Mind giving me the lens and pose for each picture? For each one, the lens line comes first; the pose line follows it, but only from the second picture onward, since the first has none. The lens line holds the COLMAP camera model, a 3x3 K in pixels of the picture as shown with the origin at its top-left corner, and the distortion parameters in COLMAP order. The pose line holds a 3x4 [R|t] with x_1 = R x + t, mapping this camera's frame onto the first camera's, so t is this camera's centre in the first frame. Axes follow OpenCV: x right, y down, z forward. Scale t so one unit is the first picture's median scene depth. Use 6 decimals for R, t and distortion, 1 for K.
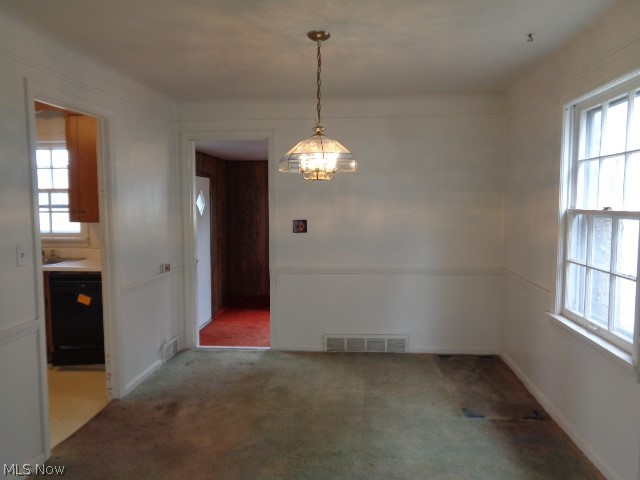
lens RADIAL K [[484.5, 0, 320.0], [0, 484.5, 240.0], [0, 0, 1]] dist [0.000779, -0.000598]
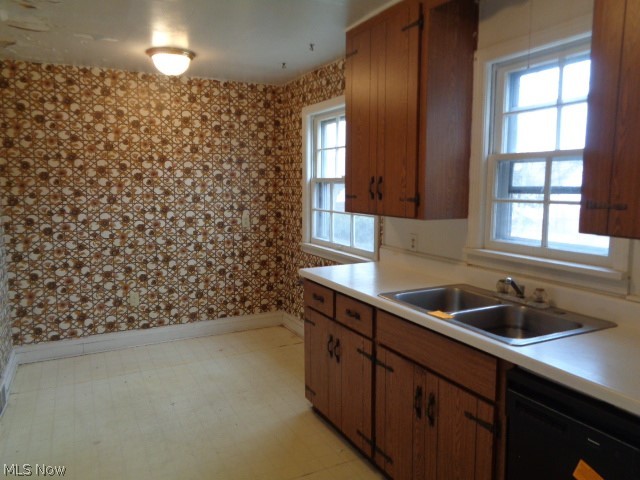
lens RADIAL K [[484.5, 0, 320.0], [0, 484.5, 240.0], [0, 0, 1]] dist [0.000779, -0.000598]
pose [[0.525051, 0.094405, -0.845819, -0.281060], [-0.066289, 0.995346, 0.069944, -0.040589], [0.848485, 0.019345, 0.528865, 0.582823]]
